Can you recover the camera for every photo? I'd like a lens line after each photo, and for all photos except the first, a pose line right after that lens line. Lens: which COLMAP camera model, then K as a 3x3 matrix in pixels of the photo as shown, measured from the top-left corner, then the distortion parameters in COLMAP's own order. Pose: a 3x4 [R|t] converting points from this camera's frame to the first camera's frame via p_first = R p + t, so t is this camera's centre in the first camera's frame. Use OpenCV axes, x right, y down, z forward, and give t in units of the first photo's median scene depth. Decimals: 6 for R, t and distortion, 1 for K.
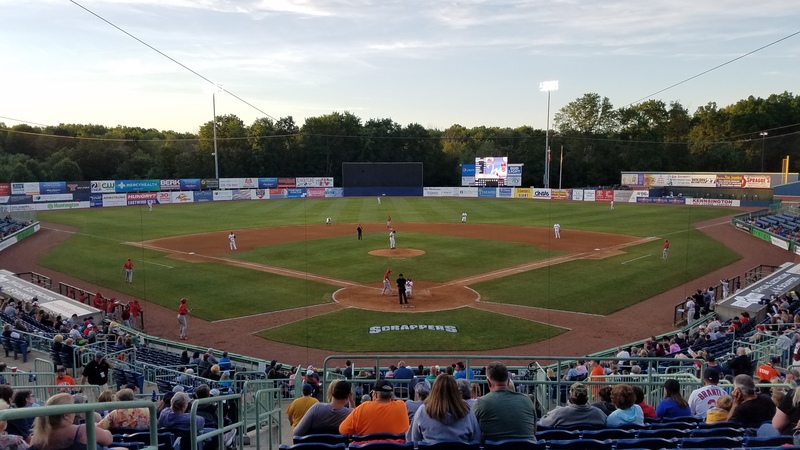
lens RADIAL K [[604.5, 0, 400.0], [0, 604.5, 225.0], [0, 0, 1]] dist [0.000460, -0.005973]
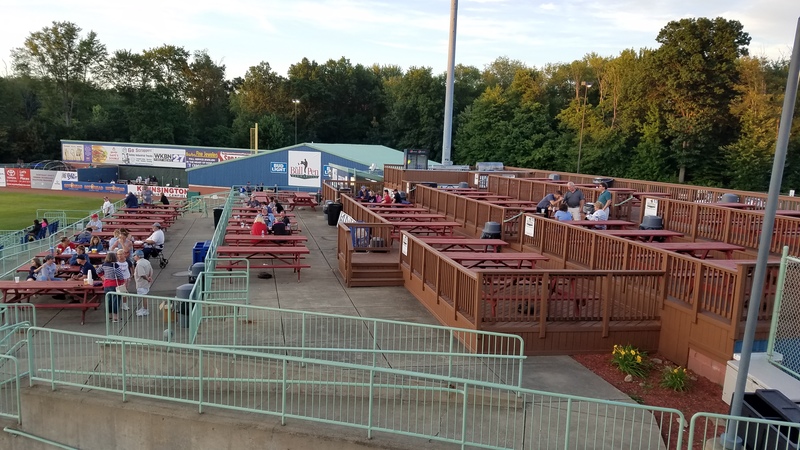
lens RADIAL K [[604.5, 0, 400.0], [0, 604.5, 225.0], [0, 0, 1]] dist [0.000460, -0.005973]
pose [[0.864937, -0.021557, 0.501417, 0.334254], [0.003563, 0.999316, 0.036816, -0.020660], [-0.501868, -0.030057, 0.864422, 0.265415]]
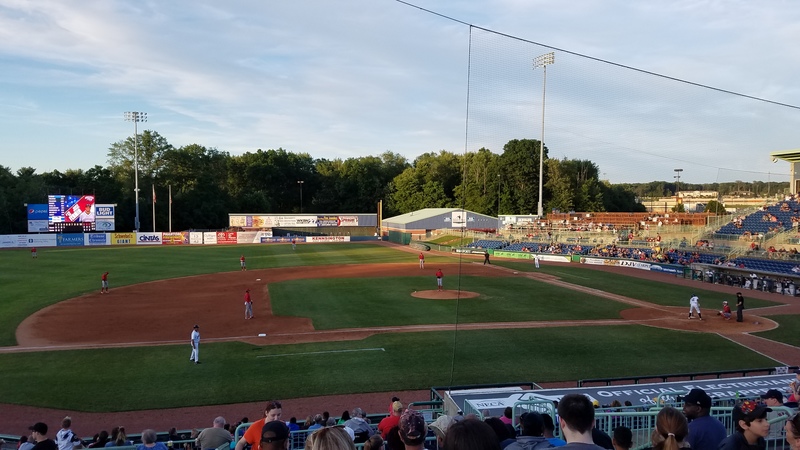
lens RADIAL K [[604.5, 0, 400.0], [0, 604.5, 225.0], [0, 0, 1]] dist [0.000460, -0.005973]
pose [[0.516033, -0.012713, 0.856474, -0.323313], [0.080213, 0.996213, -0.033542, -0.012421], [-0.852805, 0.086009, 0.515099, 0.232883]]
